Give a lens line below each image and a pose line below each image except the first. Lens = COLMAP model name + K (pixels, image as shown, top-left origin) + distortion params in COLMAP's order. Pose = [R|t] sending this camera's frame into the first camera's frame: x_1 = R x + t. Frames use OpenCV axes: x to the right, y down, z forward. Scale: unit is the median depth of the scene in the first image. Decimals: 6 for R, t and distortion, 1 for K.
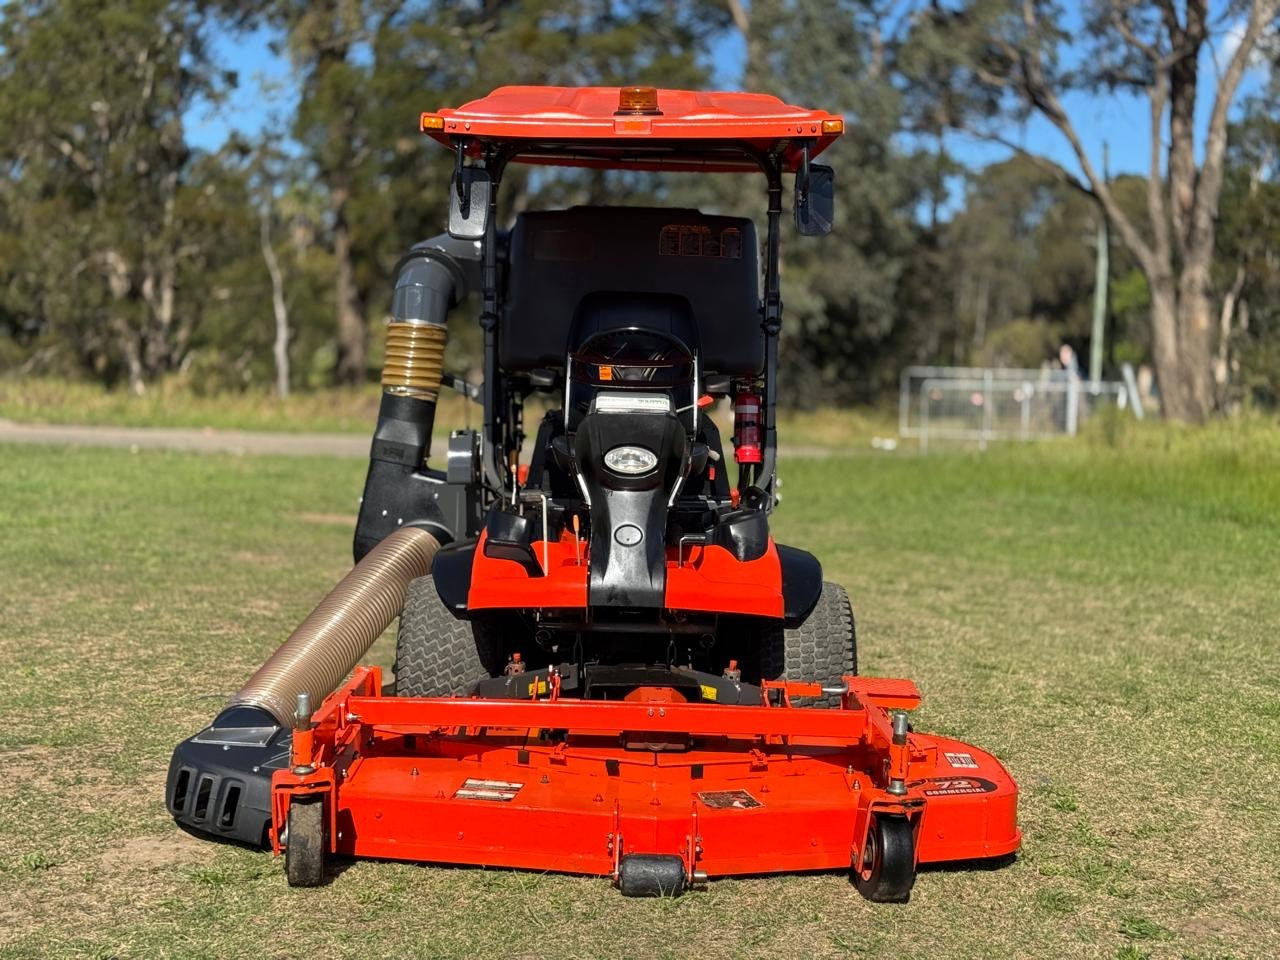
lens RADIAL K [[1792.9, 0, 637.8], [0, 1792.9, 493.5], [0, 0, 1]] dist [0.171598, -0.299358]
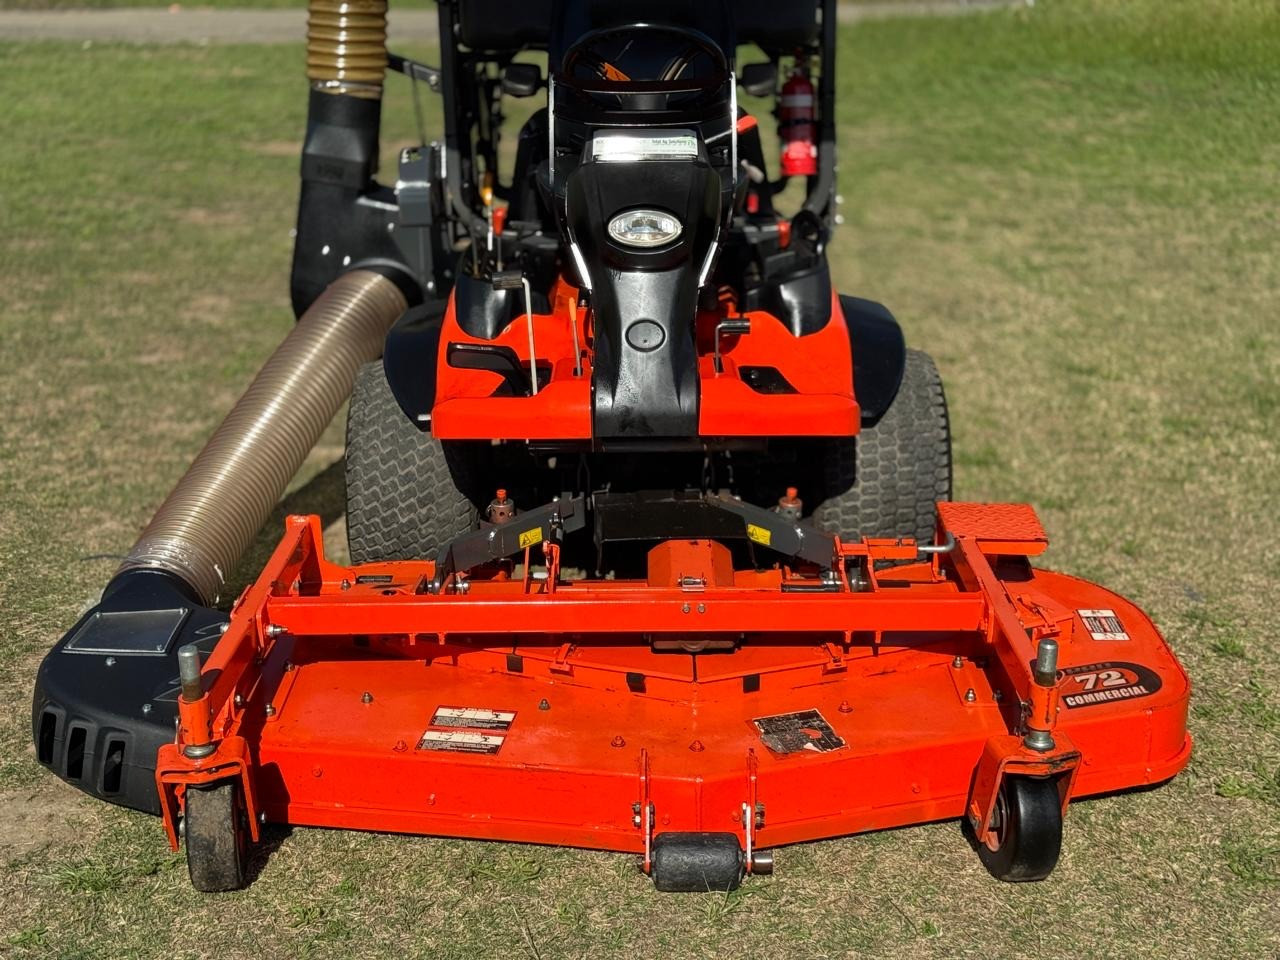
lens RADIAL K [[1792.9, 0, 637.8], [0, 1792.9, 493.5], [0, 0, 1]] dist [0.171598, -0.299358]
pose [[0.999323, -0.034354, -0.013203, -0.000824], [0.036552, 0.968342, 0.246938, -0.087491], [0.004302, -0.247253, 0.968941, 0.264427]]
